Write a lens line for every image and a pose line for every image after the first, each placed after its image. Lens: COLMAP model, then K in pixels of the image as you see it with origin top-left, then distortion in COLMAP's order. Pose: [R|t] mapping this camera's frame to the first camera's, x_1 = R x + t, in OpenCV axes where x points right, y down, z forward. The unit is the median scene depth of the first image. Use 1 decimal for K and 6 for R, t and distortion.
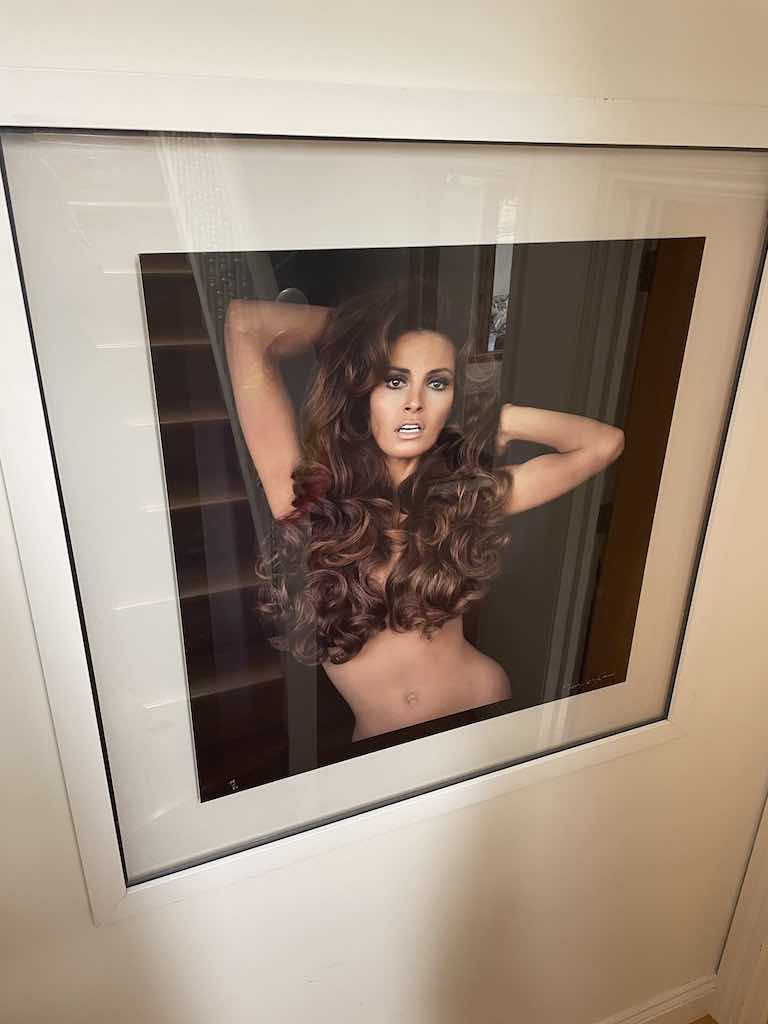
lens RADIAL K [[772.2, 0, 383.9], [0, 772.2, 511.4], [0, 0, 1]] dist [0.041002, 0.001427]
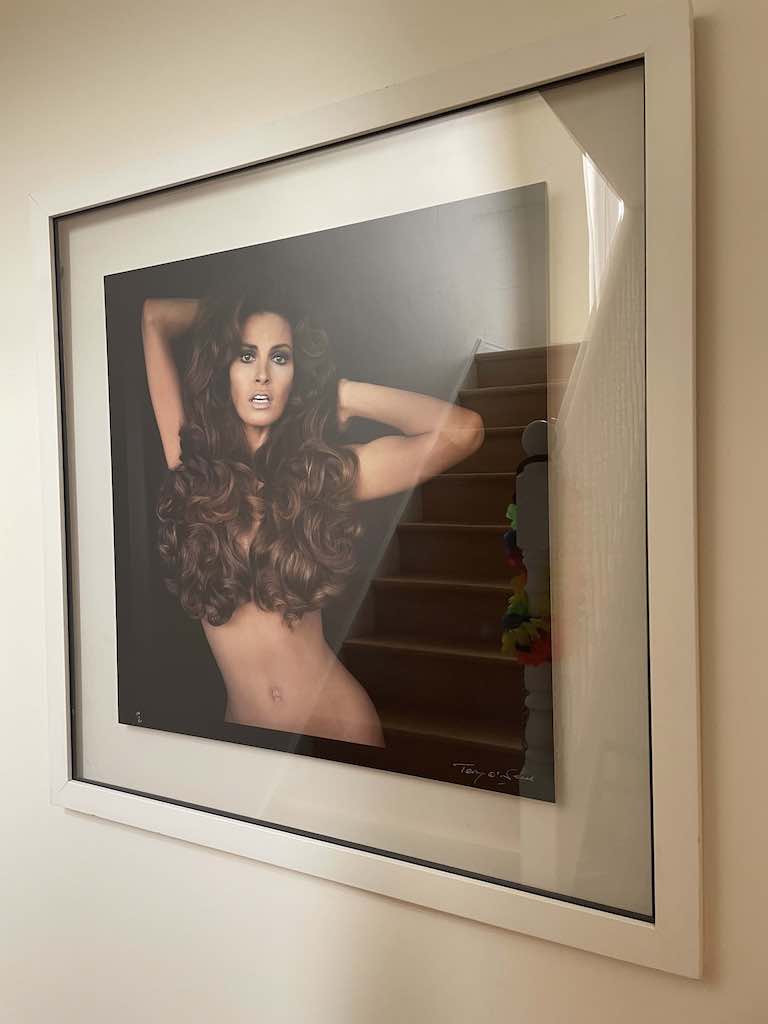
lens RADIAL K [[772.2, 0, 383.0], [0, 772.2, 515.4], [0, 0, 1]] dist [0.041002, 0.001427]
pose [[0.613637, -0.004906, -0.789573, 0.982779], [-0.305084, 0.920847, -0.242826, 0.256703], [0.728267, 0.389893, 0.563569, 0.522254]]
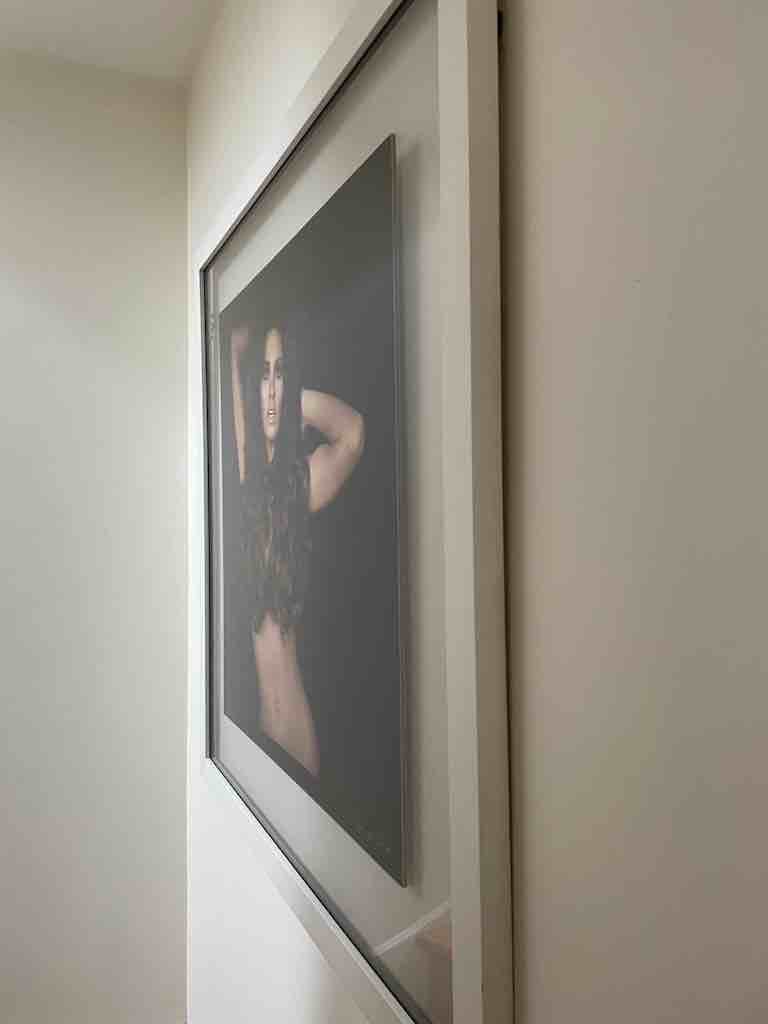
lens RADIAL K [[772.2, 0, 384.2], [0, 772.2, 509.1], [0, 0, 1]] dist [0.041002, 0.001427]
pose [[0.038165, -0.022218, -0.999024, 1.128580], [-0.407593, 0.912459, -0.035864, -0.003214], [0.912366, 0.408564, 0.025768, 1.113362]]
